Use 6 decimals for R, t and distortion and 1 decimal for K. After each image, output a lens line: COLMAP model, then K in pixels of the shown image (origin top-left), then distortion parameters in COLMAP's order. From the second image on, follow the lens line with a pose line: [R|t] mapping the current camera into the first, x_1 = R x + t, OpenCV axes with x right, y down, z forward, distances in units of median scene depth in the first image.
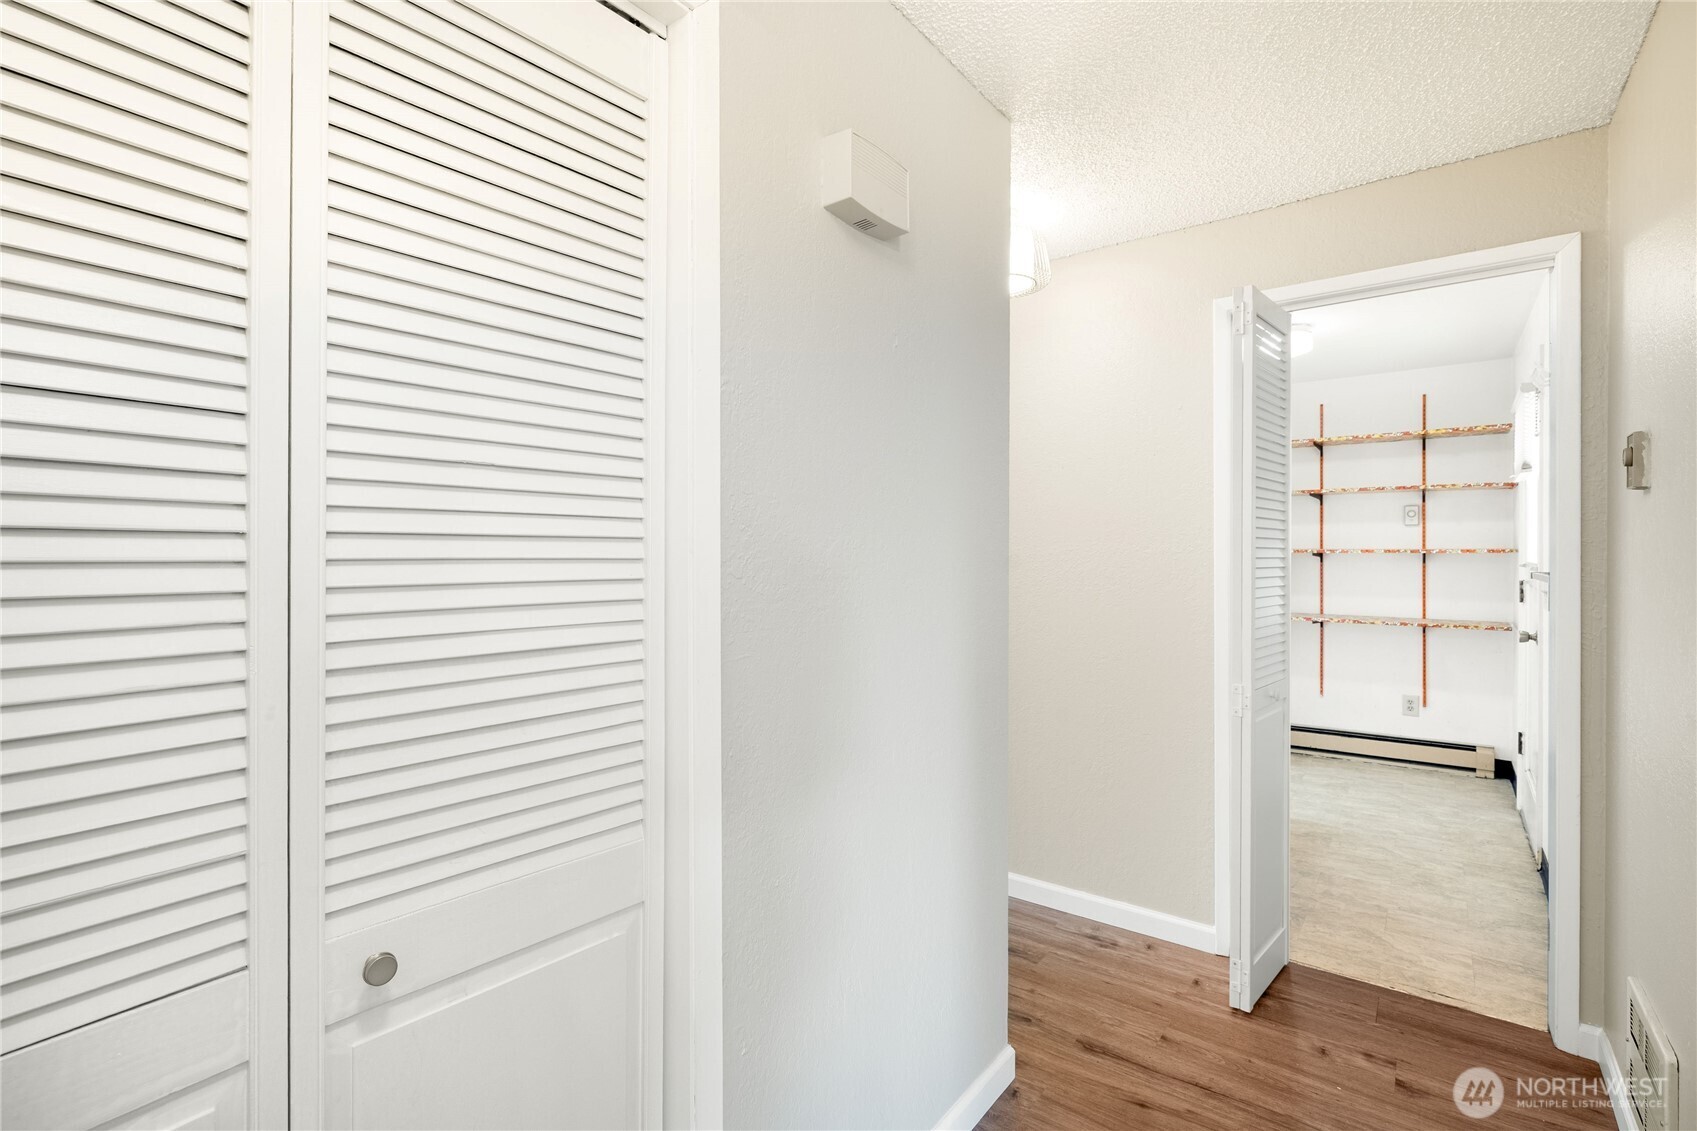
lens RADIAL K [[774.2, 0, 844.9], [0, 774.2, 554.6], [0, 0, 1]] dist [-0.001237, -0.000476]
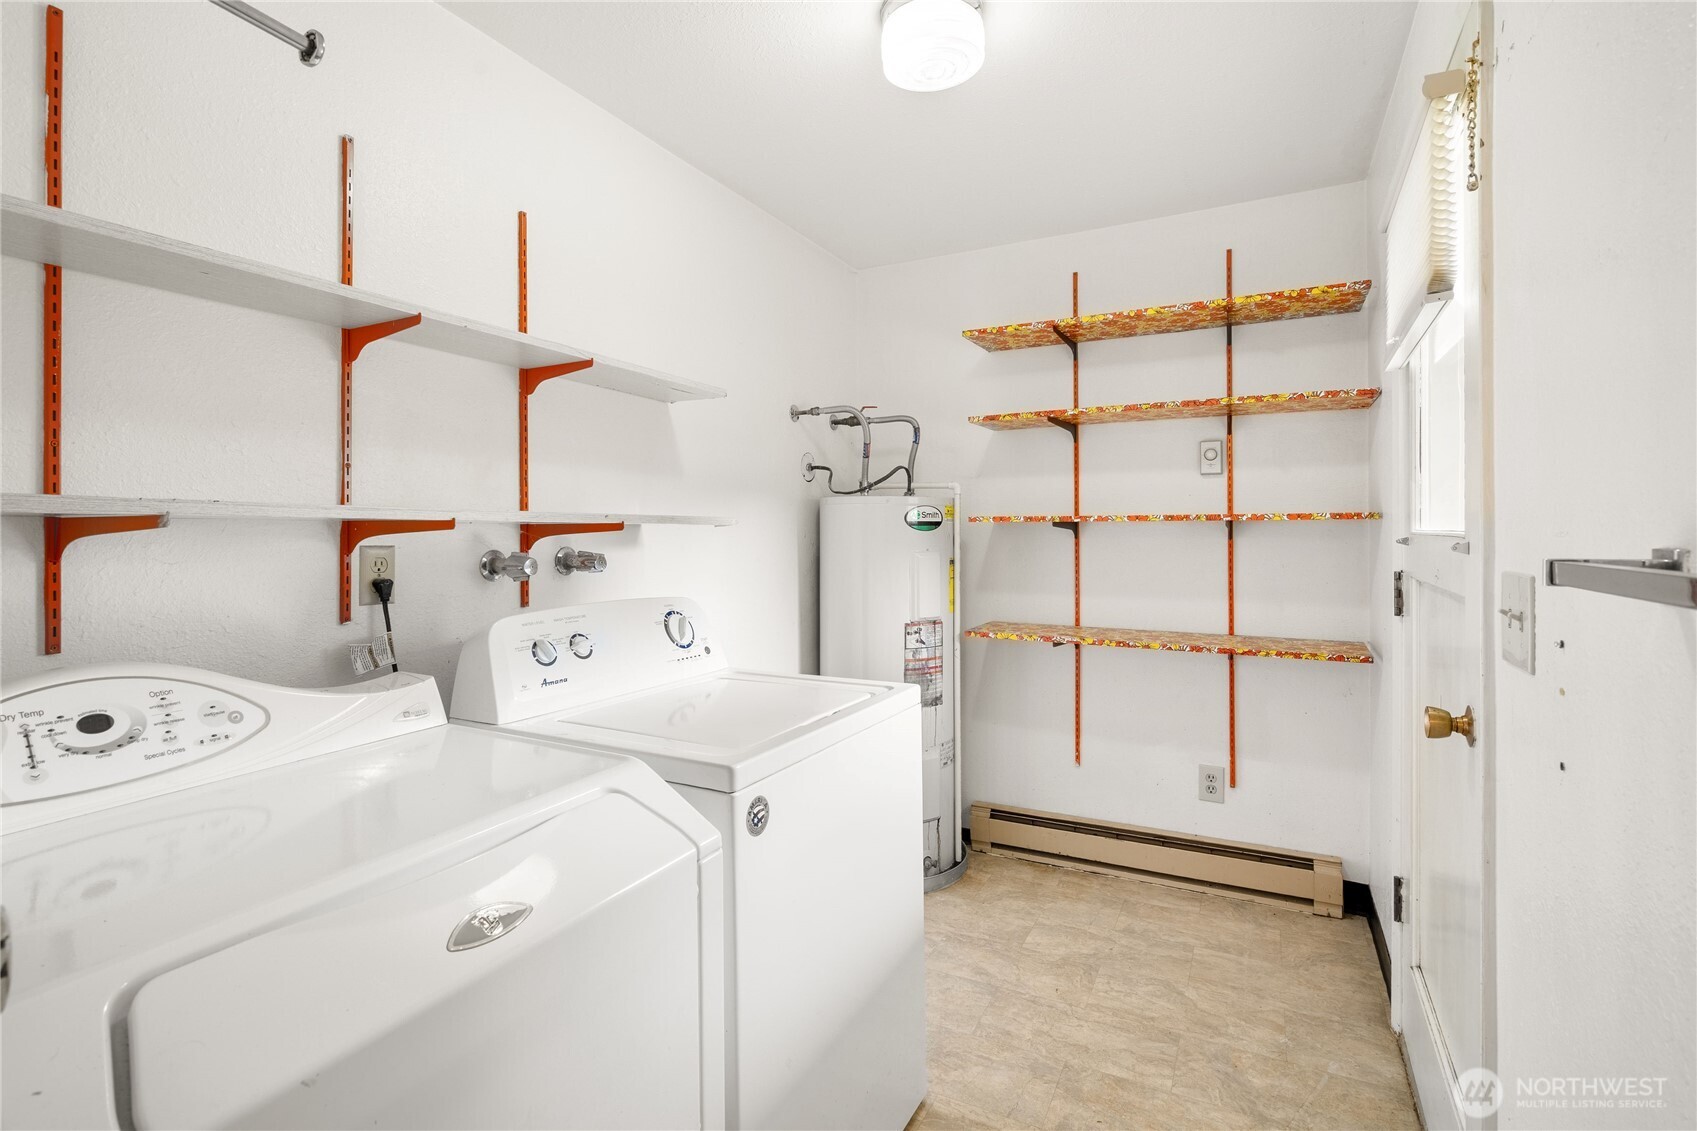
lens RADIAL K [[788.7, 0, 842.5], [0, 788.7, 529.4], [0, 0, 1]] dist [-0.001406, -0.000104]
pose [[0.986953, 0.000575, 0.161007, 0.376325], [0.000981, 0.999954, -0.009581, 0.009258], [-0.161005, 0.009614, 0.986907, 0.475905]]
